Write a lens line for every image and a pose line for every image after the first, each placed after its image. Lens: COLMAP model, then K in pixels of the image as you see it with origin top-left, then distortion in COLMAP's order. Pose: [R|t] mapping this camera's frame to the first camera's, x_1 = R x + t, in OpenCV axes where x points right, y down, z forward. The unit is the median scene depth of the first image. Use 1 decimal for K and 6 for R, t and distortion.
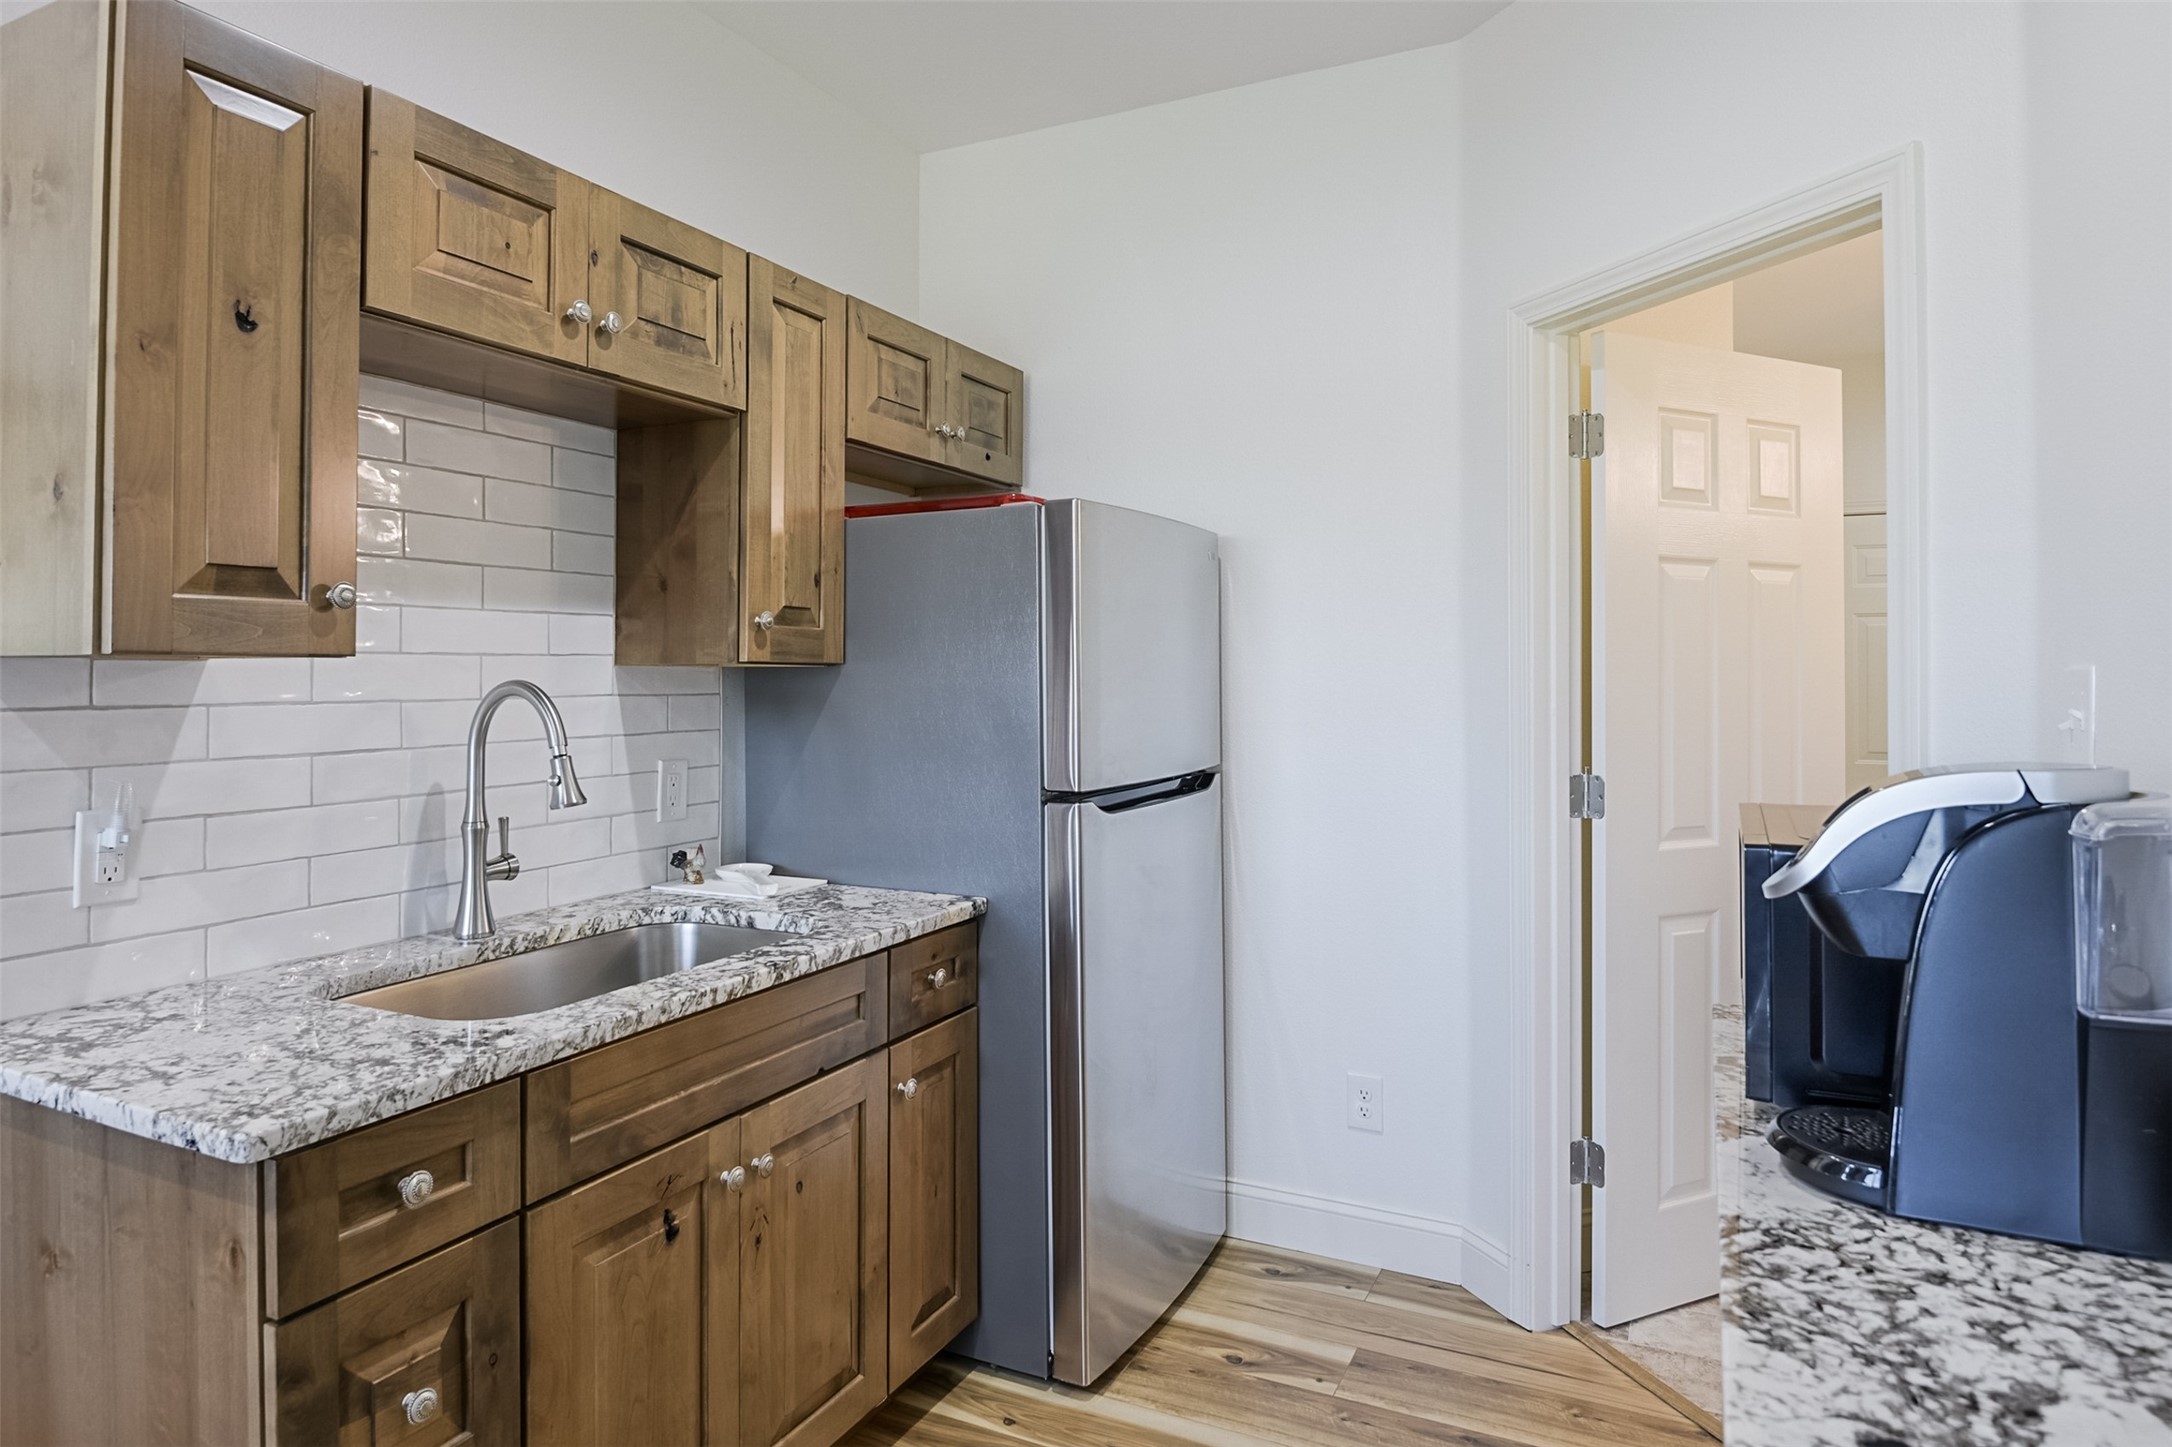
lens RADIAL K [[1333.3, 0, 1010.1], [0, 1333.3, 720.5], [0, 0, 1]] dist [0.002242, 0.000161]
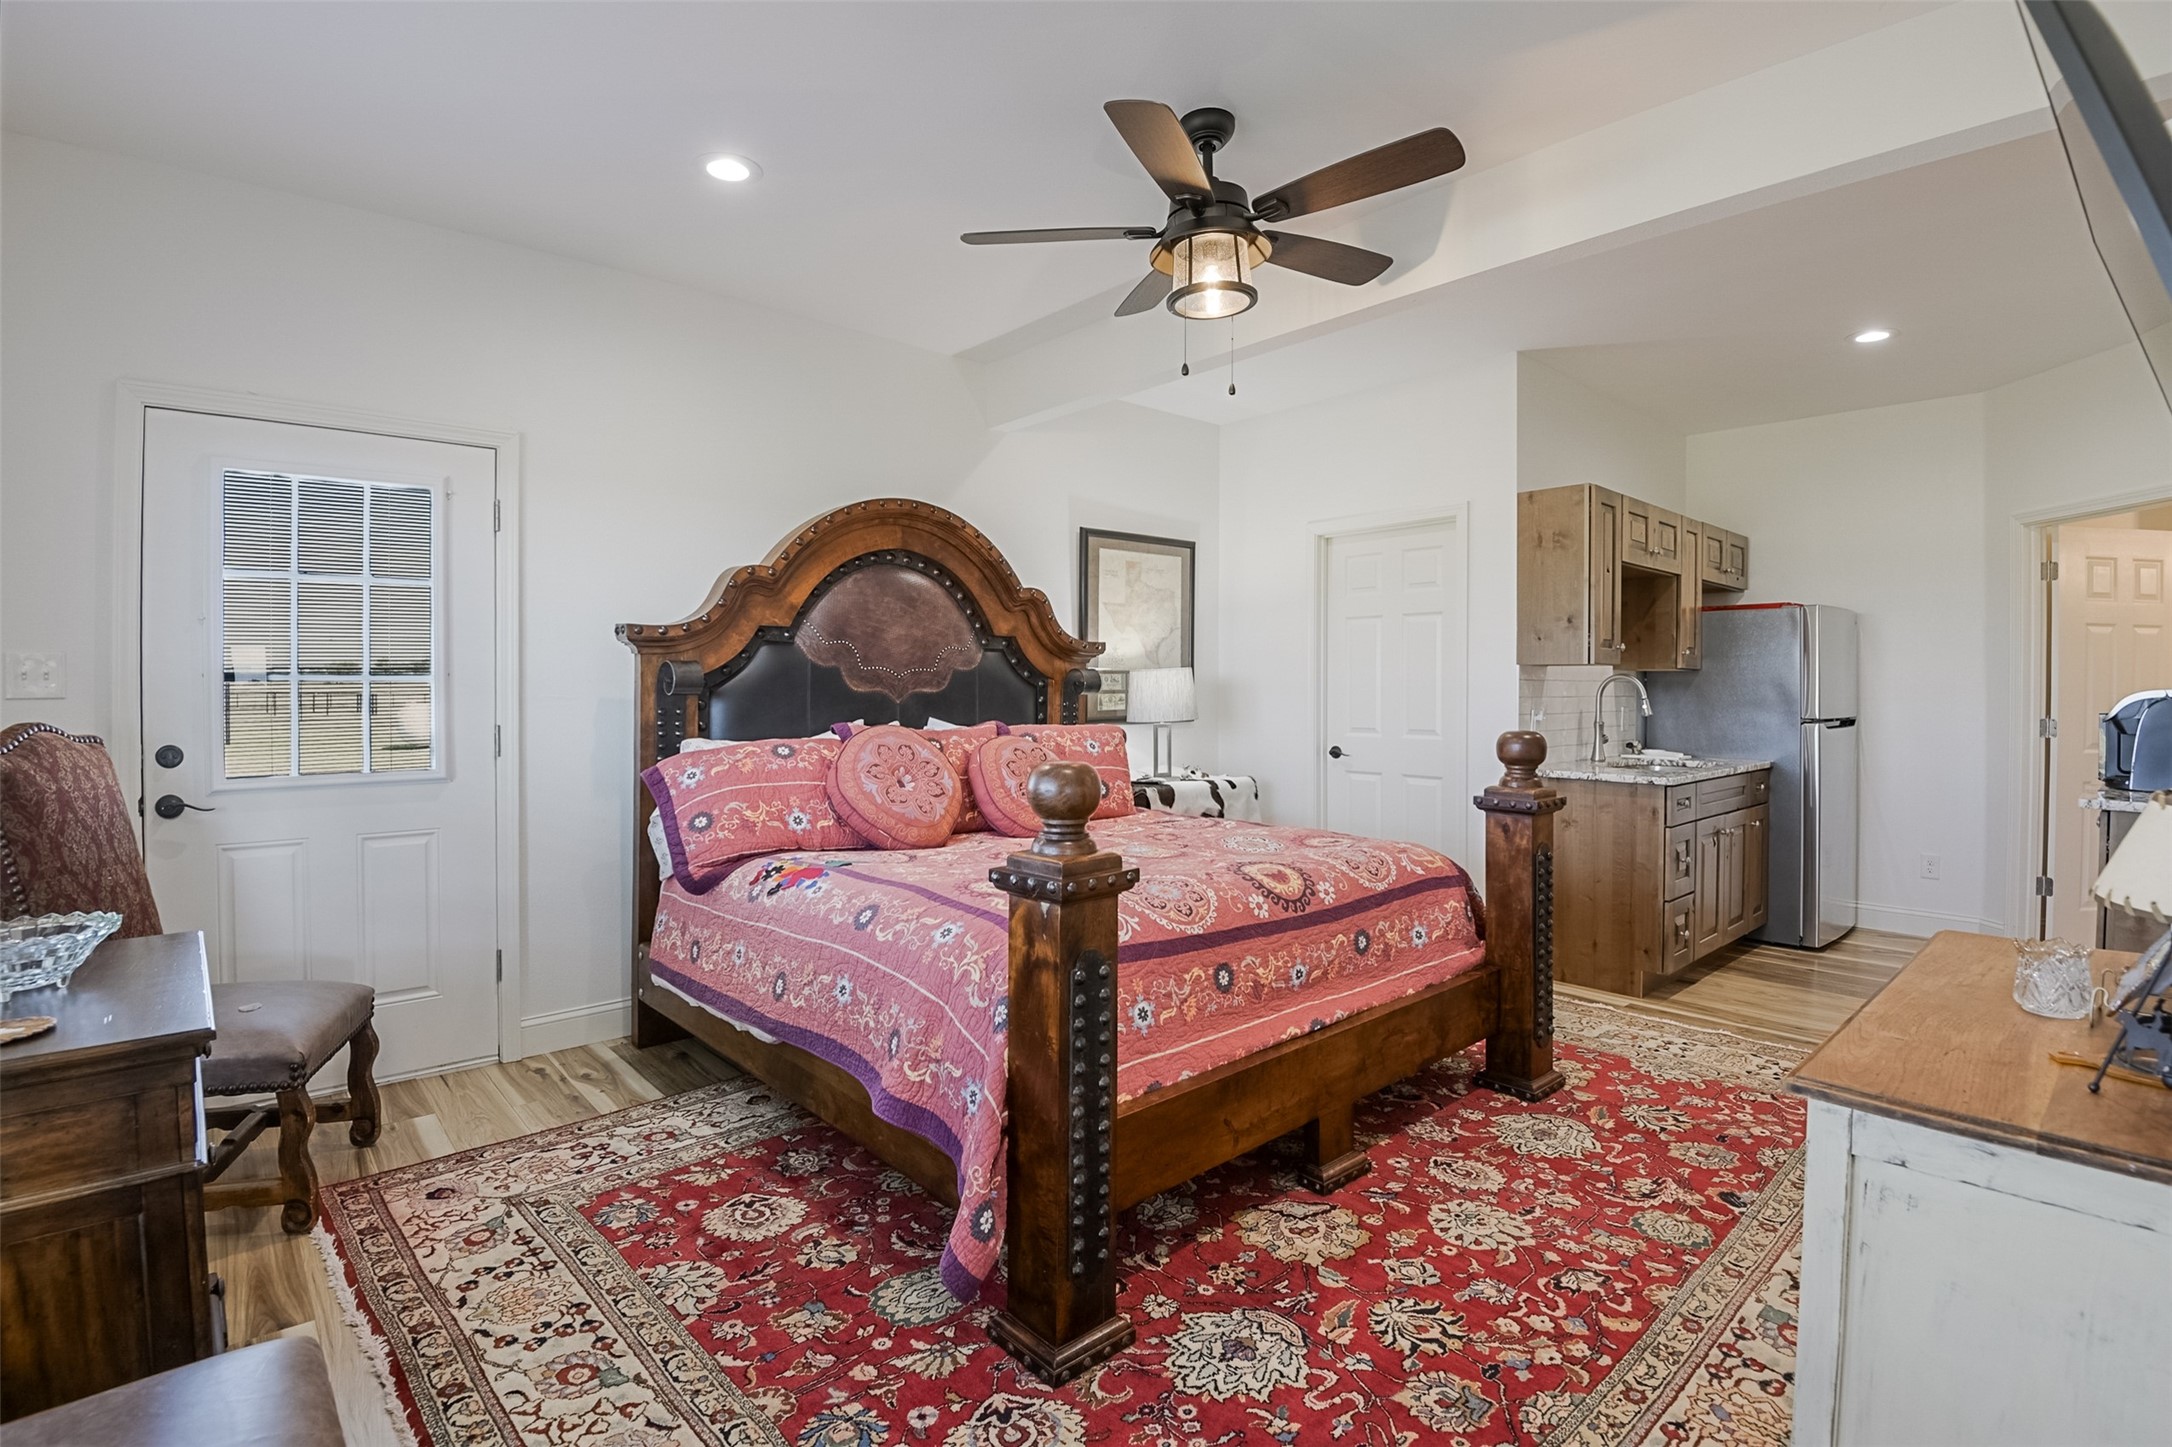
lens RADIAL K [[1060.1, 0, 1086.0], [0, 1060.1, 723.5], [0, 0, 1]] dist [-0.033109, -0.008555]
pose [[0.942835, 0.016536, -0.332850, -0.560179], [-0.016642, 0.999858, 0.002533, 0.073643], [0.332844, 0.003151, 0.942977, -1.245867]]
